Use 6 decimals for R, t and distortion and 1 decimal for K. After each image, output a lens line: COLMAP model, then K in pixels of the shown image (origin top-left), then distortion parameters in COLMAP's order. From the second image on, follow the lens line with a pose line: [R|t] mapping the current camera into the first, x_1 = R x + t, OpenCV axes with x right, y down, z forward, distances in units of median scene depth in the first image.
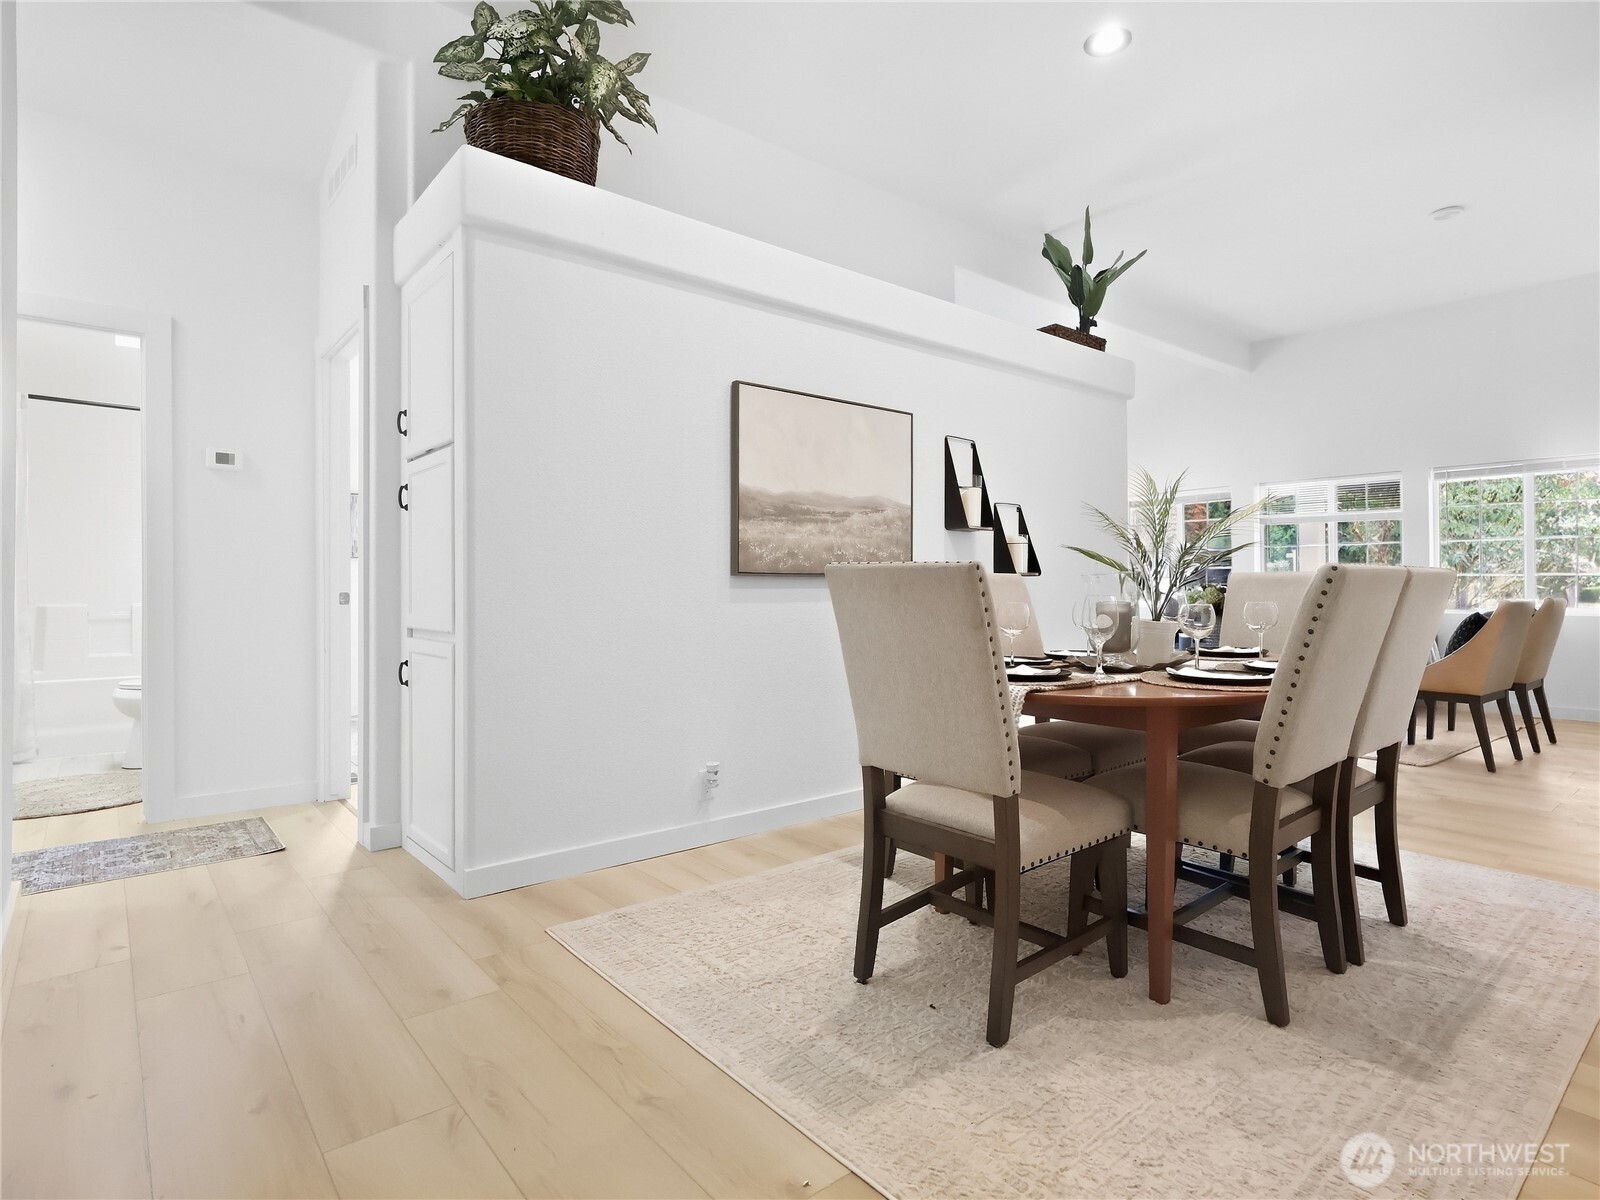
lens RADIAL K [[865.0, 0, 793.7], [0, 865.0, 571.9], [0, 0, 1]] dist [-0.003892, 0.002751]
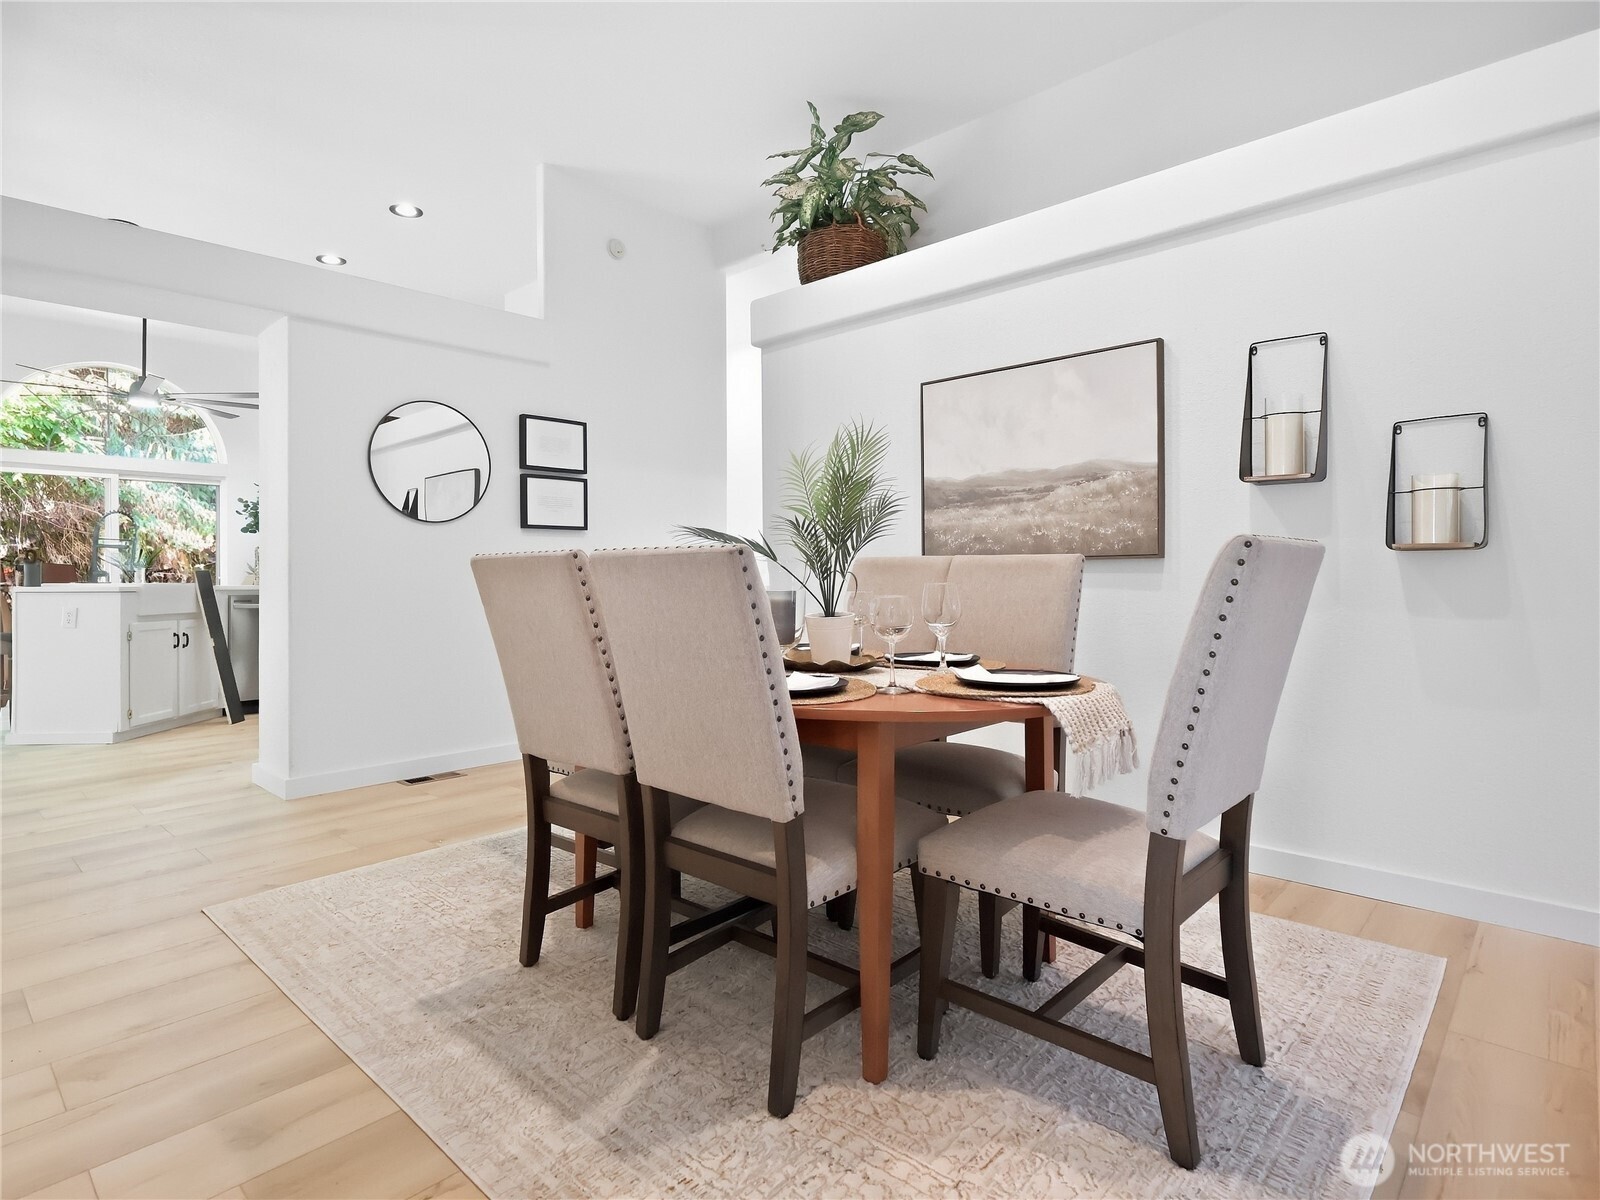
lens RADIAL K [[865.0, 0, 798.0], [0, 865.0, 588.5], [0, 0, 1]] dist [-0.003892, 0.002751]
pose [[0.134436, 0.013489, -0.990830, 0.863611], [0.022706, 0.999603, 0.016689, 0.013854], [0.990662, -0.024741, 0.134076, 0.599335]]
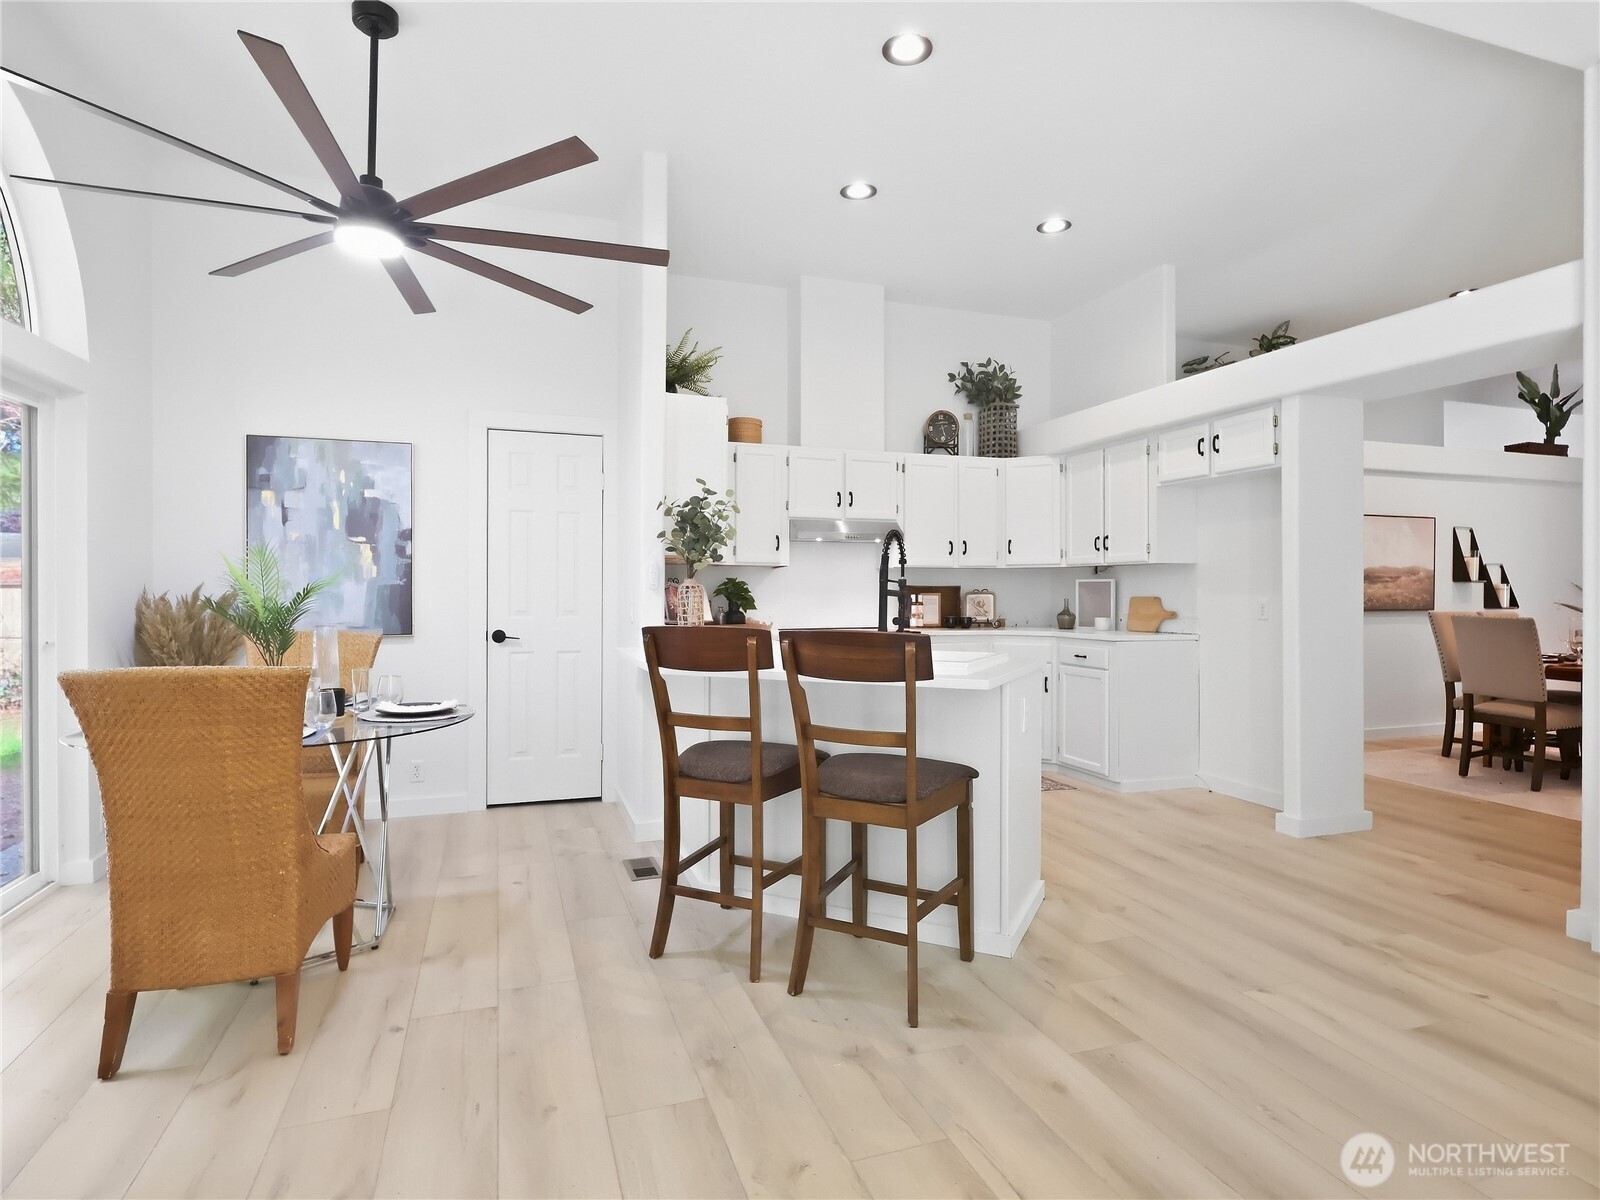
lens RADIAL K [[865.0, 0, 805.2], [0, 865.0, 592.2], [0, 0, 1]] dist [-0.003892, 0.002751]
pose [[0.937989, 0.006091, -0.346613, -0.466736], [0.000968, 0.999796, 0.020189, -0.069803], [0.346665, -0.019272, 0.937791, -1.123110]]
